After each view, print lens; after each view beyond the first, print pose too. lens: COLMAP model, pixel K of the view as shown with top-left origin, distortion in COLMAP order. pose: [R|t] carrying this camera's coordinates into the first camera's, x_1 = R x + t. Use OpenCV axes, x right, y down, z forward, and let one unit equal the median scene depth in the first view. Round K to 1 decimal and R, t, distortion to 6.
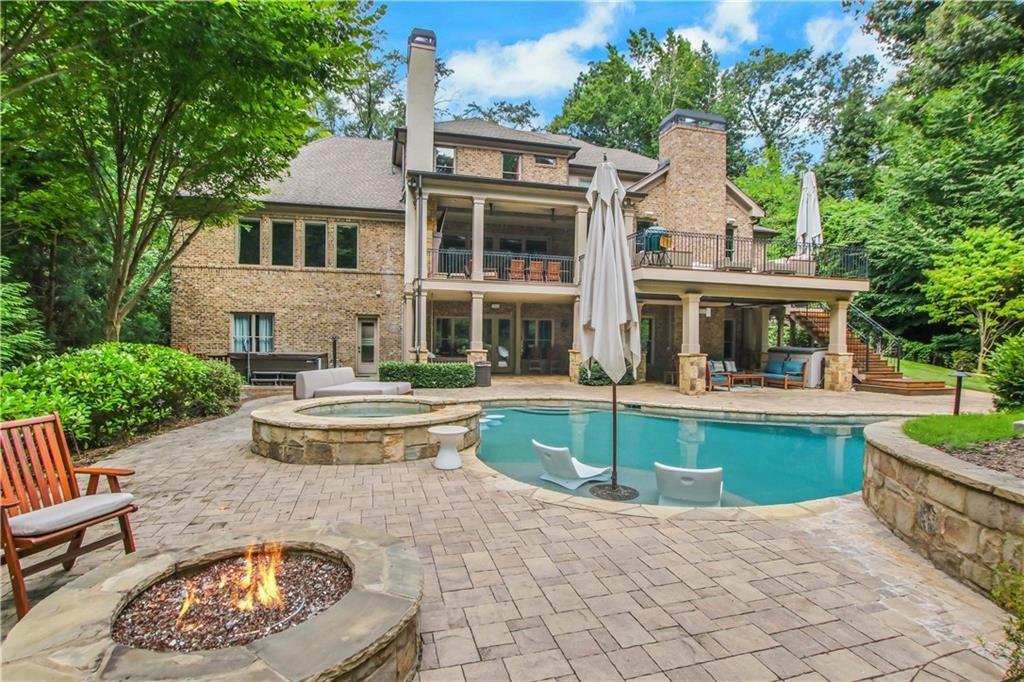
lens RADIAL K [[490.5, 0, 513.4], [0, 490.5, 350.2], [0, 0, 1]] dist [-0.038003, 0.008714]
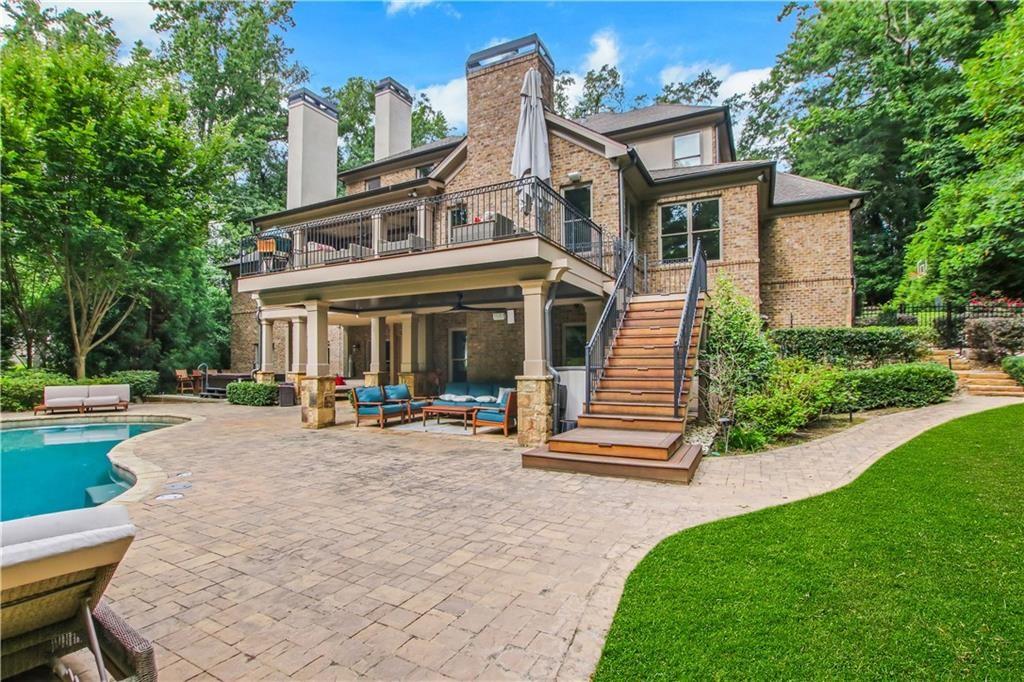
lens RADIAL K [[482.0, 0, 511.0], [0, 482.0, 358.6], [0, 0, 1]] dist [-0.034367, 0.000355]
pose [[0.737682, -0.019178, -0.674876, 0.848364], [-0.002080, 0.999527, -0.030678, 0.002201], [0.675145, 0.024034, 0.737293, 0.487908]]
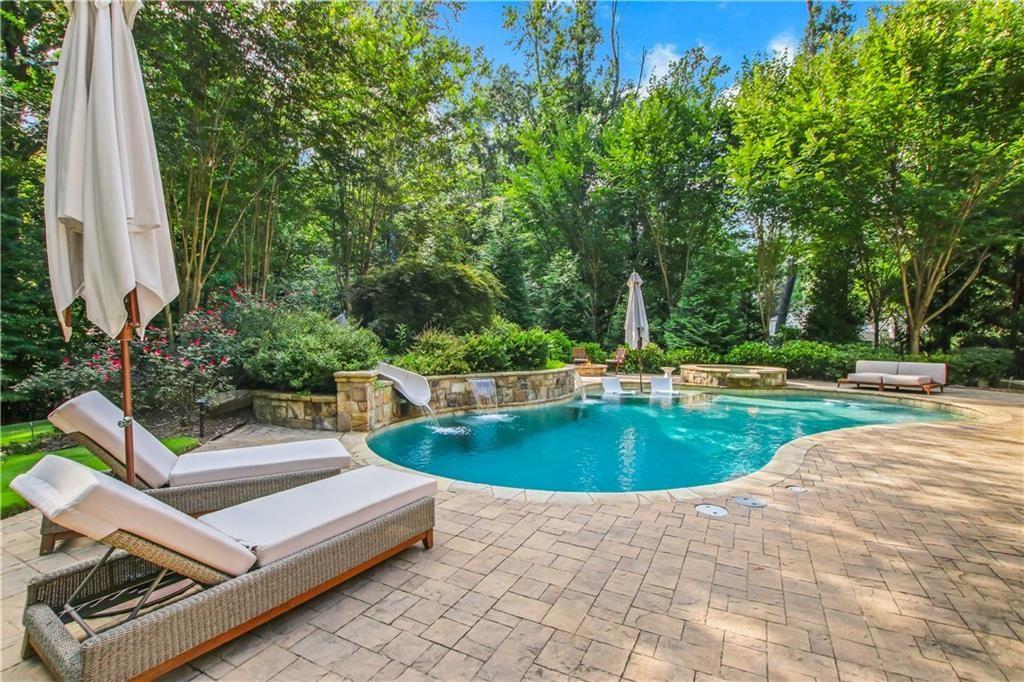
lens RADIAL K [[484.9, 0, 511.8], [0, 484.9, 343.6], [0, 0, 1]] dist [-0.035591, 0.007421]
pose [[-0.662181, -0.002600, -0.749339, 0.736035], [-0.034082, 0.999064, 0.026652, -0.003026], [0.748568, 0.043187, -0.661650, 0.631325]]
